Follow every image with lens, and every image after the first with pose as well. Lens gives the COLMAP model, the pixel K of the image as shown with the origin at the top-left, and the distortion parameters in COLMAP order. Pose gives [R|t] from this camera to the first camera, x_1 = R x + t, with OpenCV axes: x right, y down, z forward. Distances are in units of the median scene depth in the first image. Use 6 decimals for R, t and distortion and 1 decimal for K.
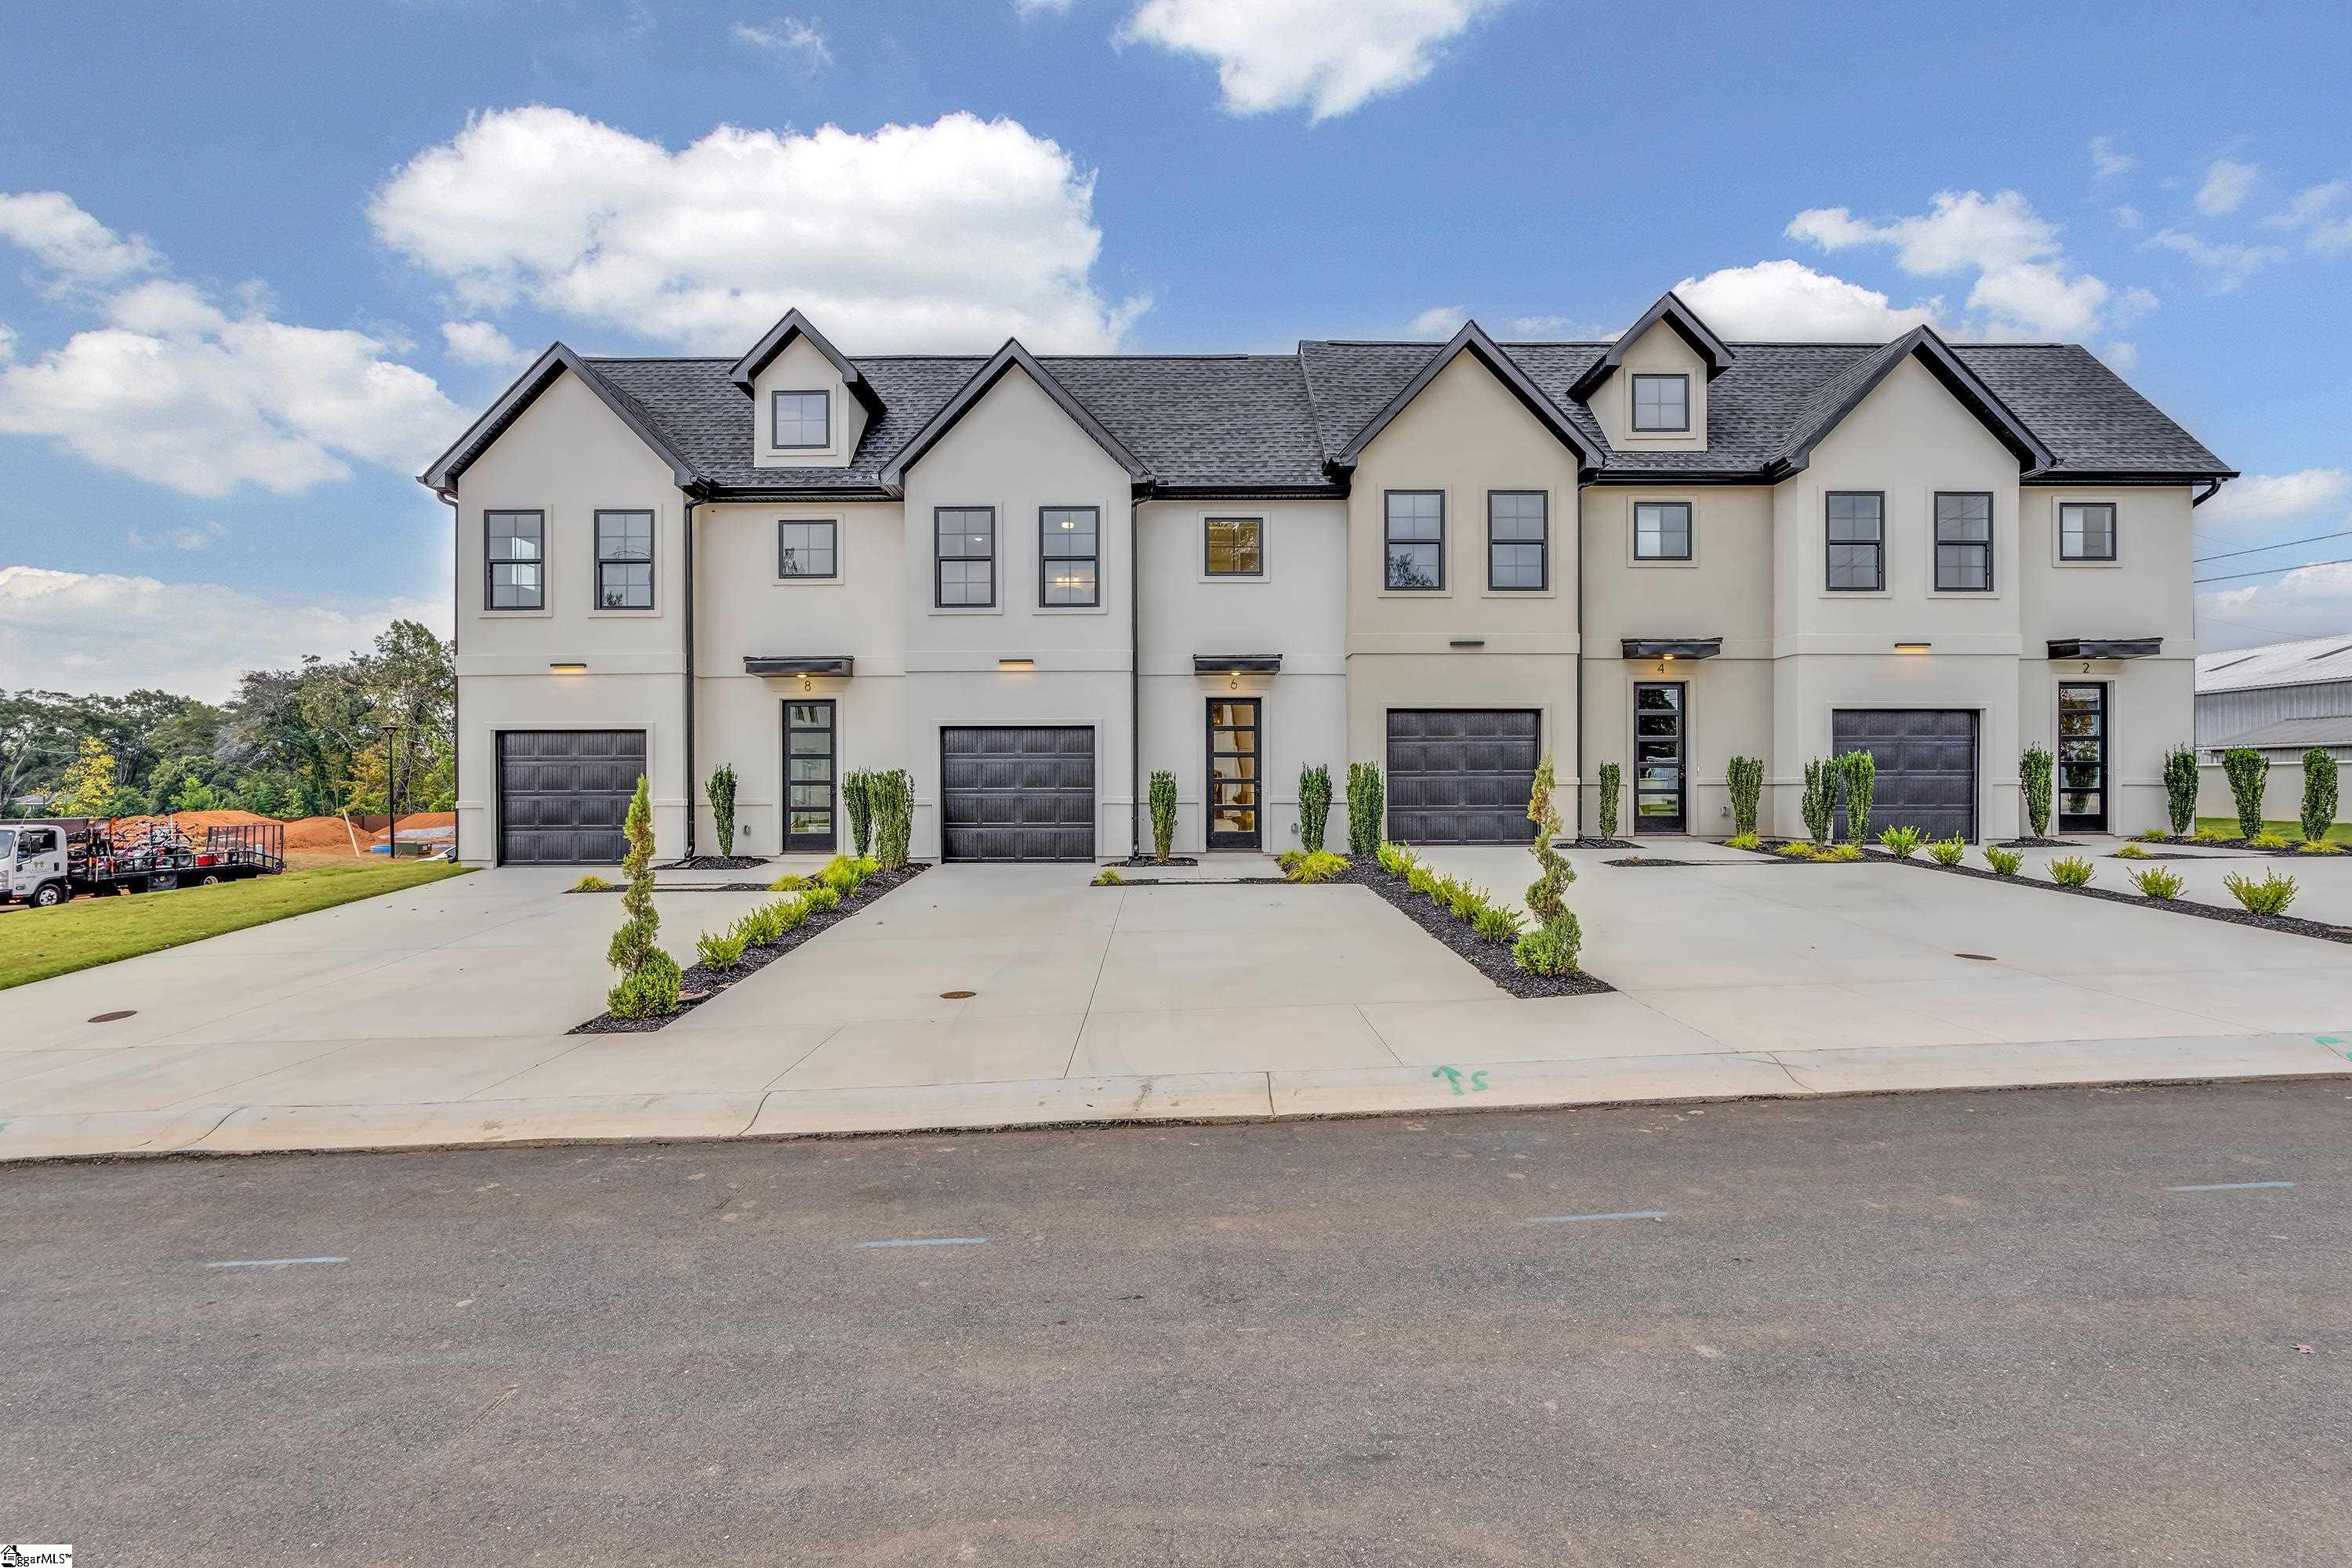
lens RADIAL K [[1026.8, 0, 1169.6], [0, 1026.8, 793.0], [0, 0, 1]] dist [-0.003679, 0.000528]
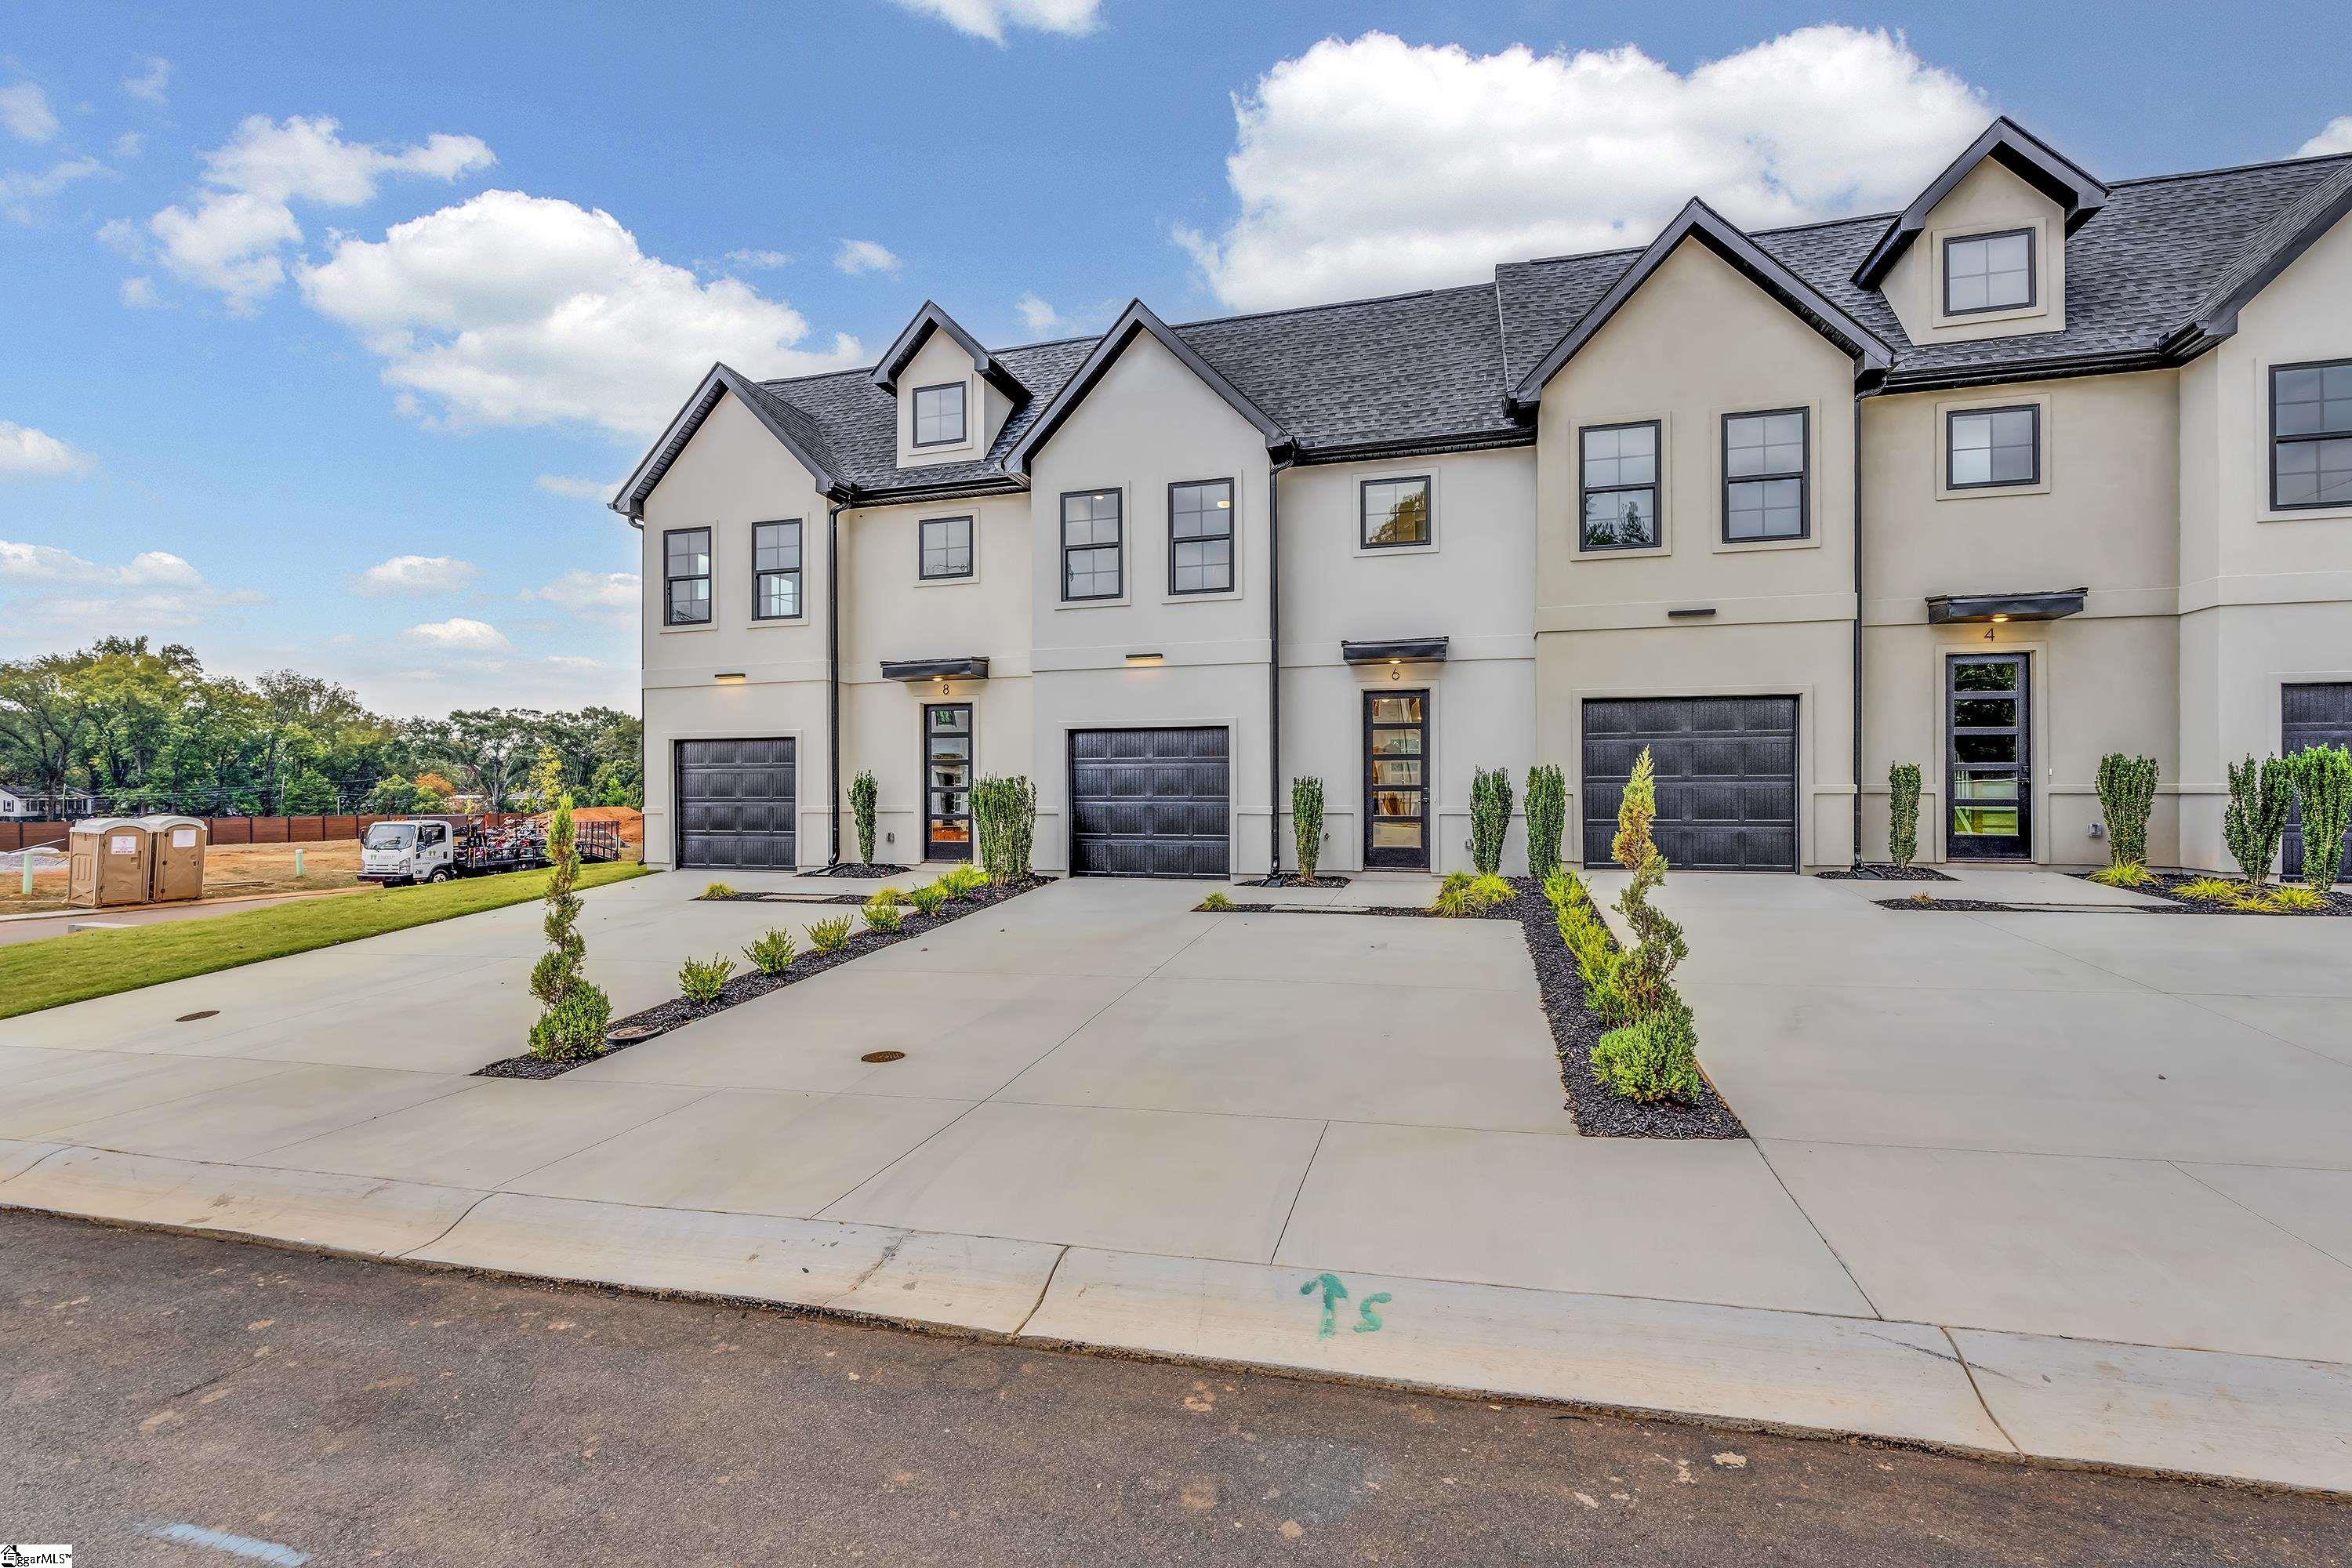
lens RADIAL K [[1026.8, 0, 1162.8], [0, 1026.8, 791.5], [0, 0, 1]] dist [-0.003679, 0.000528]
pose [[0.959127, 0.001467, -0.282972, 0.121882], [-0.001311, 0.999999, 0.000738, -0.009273], [0.282972, -0.000337, 0.959128, 0.132573]]
